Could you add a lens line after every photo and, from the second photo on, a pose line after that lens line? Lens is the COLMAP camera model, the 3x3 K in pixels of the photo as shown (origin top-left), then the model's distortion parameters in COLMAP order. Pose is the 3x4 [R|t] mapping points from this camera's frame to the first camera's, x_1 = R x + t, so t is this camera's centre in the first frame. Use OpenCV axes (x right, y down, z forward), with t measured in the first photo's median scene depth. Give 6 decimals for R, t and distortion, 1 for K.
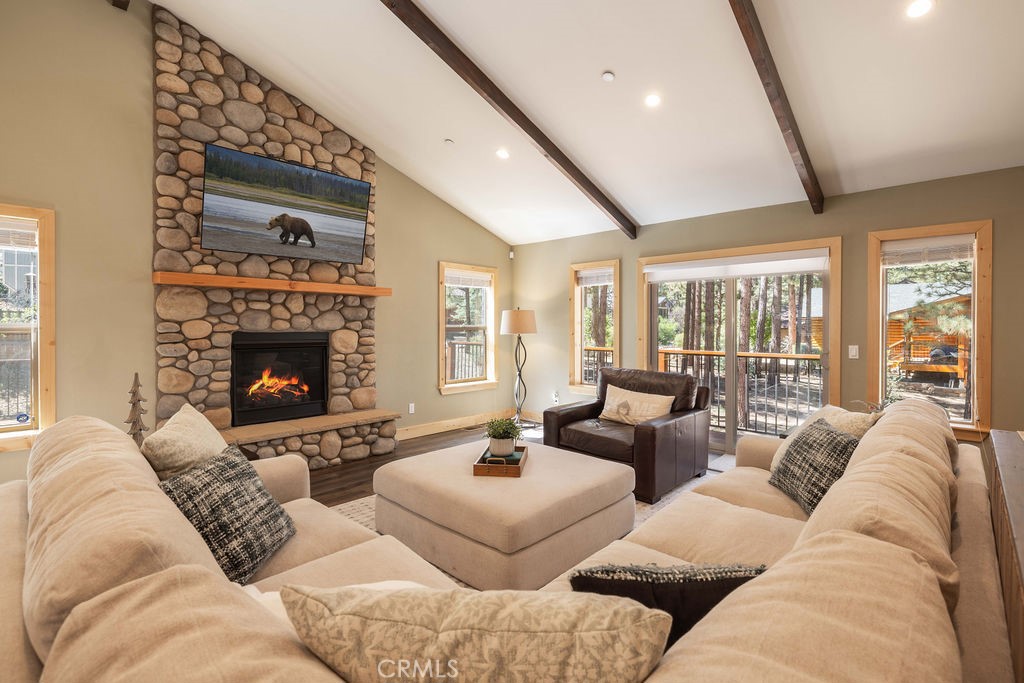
lens RADIAL K [[472.2, 0, 510.1], [0, 472.2, 332.5], [0, 0, 1]] dist [-0.010085, 0.000898]
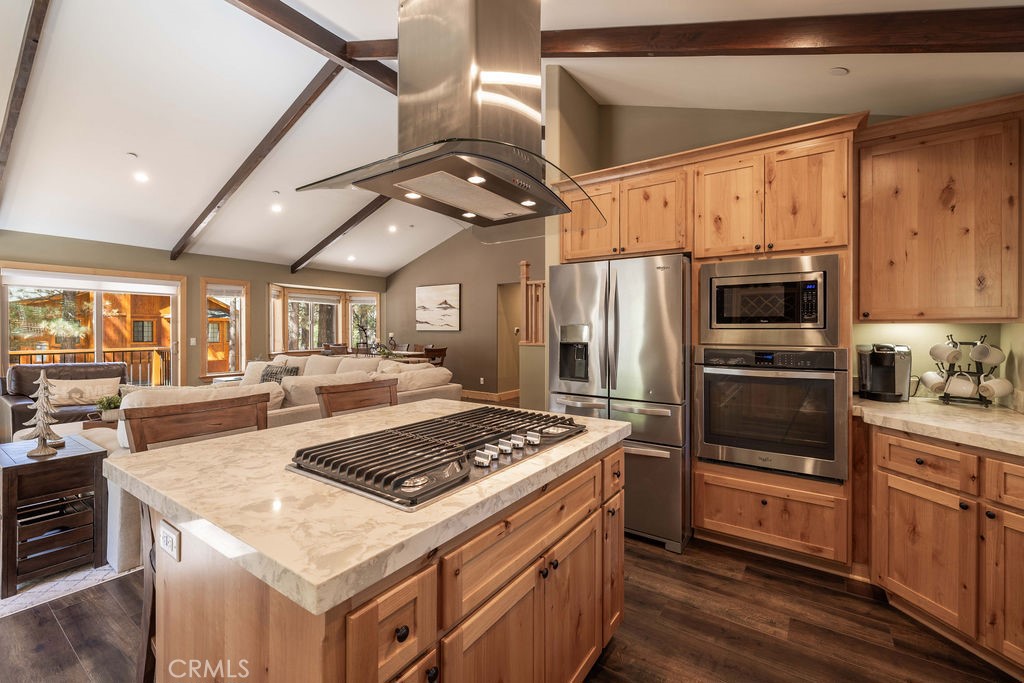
lens RADIAL K [[441.4, 0, 513.2], [0, 441.4, 330.7], [0, 0, 1]] dist [0.000338, 0.000318]
pose [[-0.152576, -0.006247, 0.988272, -1.063623], [0.008323, 0.999936, 0.007606, -0.002776], [-0.988257, 0.009386, -0.152514, 0.032493]]
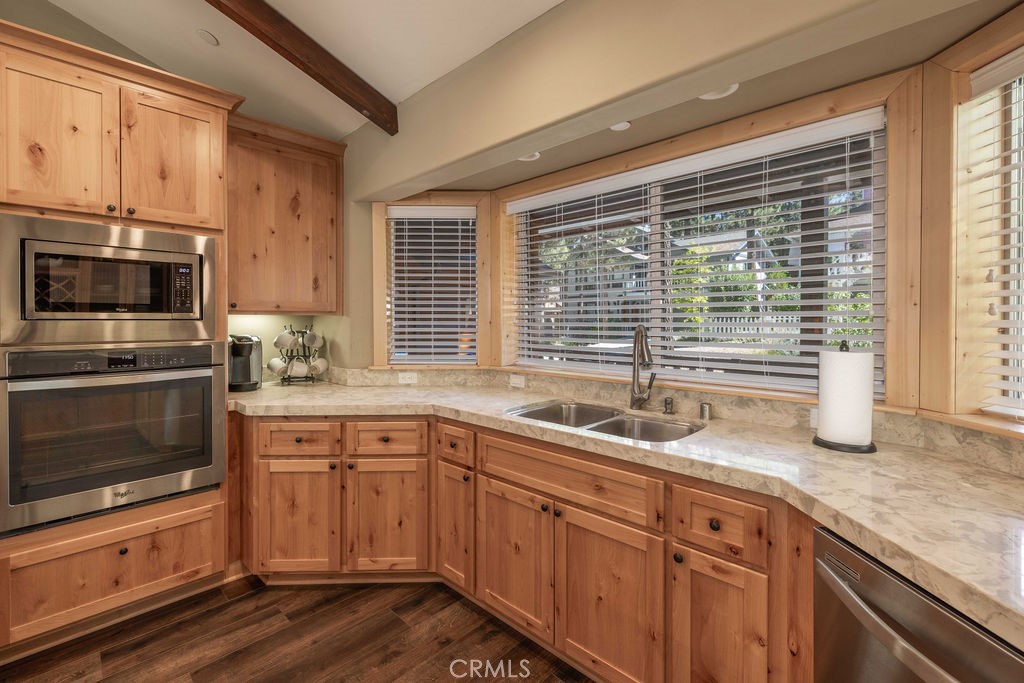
lens RADIAL K [[441.4, 0, 514.4], [0, 441.4, 323.4], [0, 0, 1]] dist [0.000338, 0.000318]
pose [[-0.999975, -0.002129, 0.006811, -0.918753], [-0.002010, 0.999846, 0.017416, -0.003004], [-0.006847, 0.017402, -0.999825, 0.050444]]
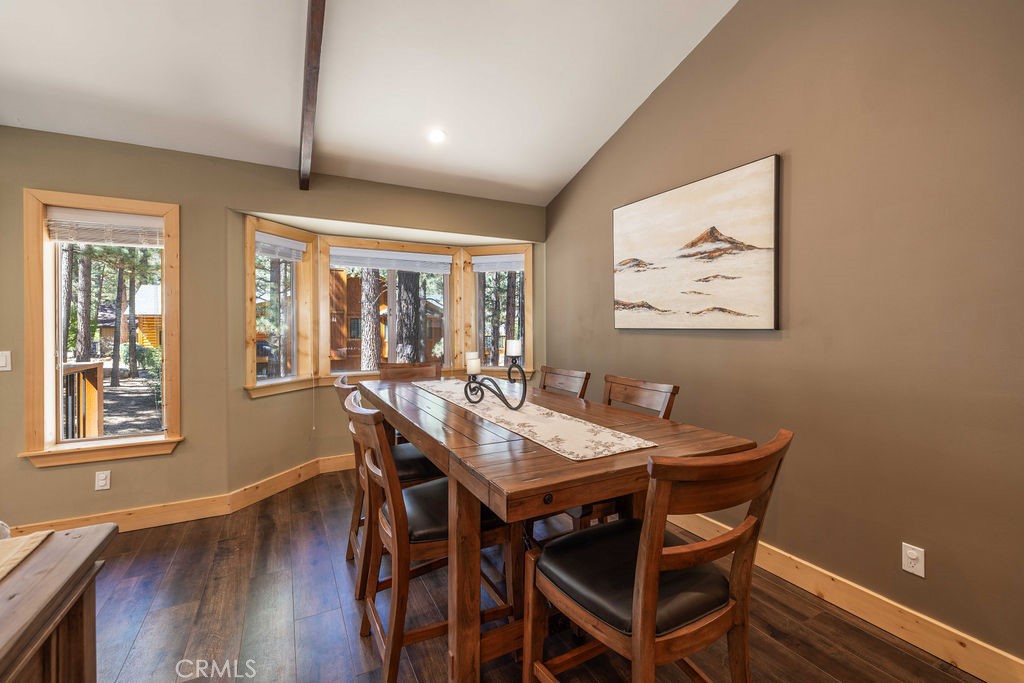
lens RADIAL K [[441.4, 0, 507.4], [0, 441.4, 330.3], [0, 0, 1]] dist [0.000338, 0.000318]
pose [[0.311022, -0.016054, 0.950267, 0.329562], [0.014971, 0.999816, 0.011991, -0.001112], [-0.950285, 0.010497, 0.311206, 0.110479]]
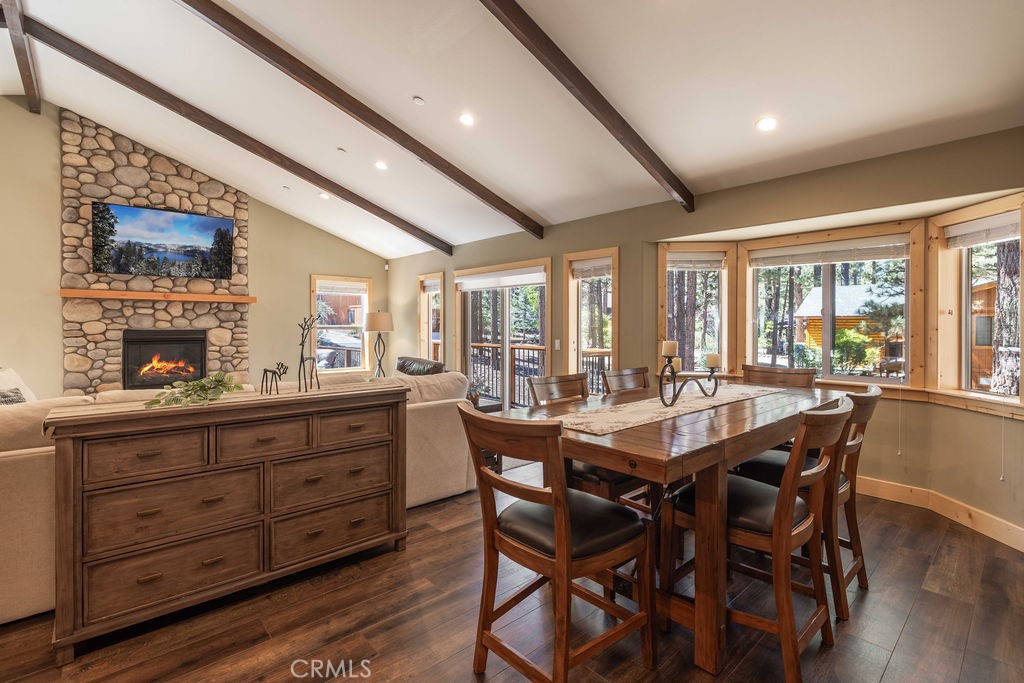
lens RADIAL K [[472.2, 0, 509.7], [0, 472.2, 333.0], [0, 0, 1]] dist [-0.010085, 0.000898]
pose [[0.996916, 0.000657, -0.078478, 0.649717], [-0.000528, 0.999998, 0.001664, 0.005958], [0.078479, -0.001617, 0.996914, -0.304852]]
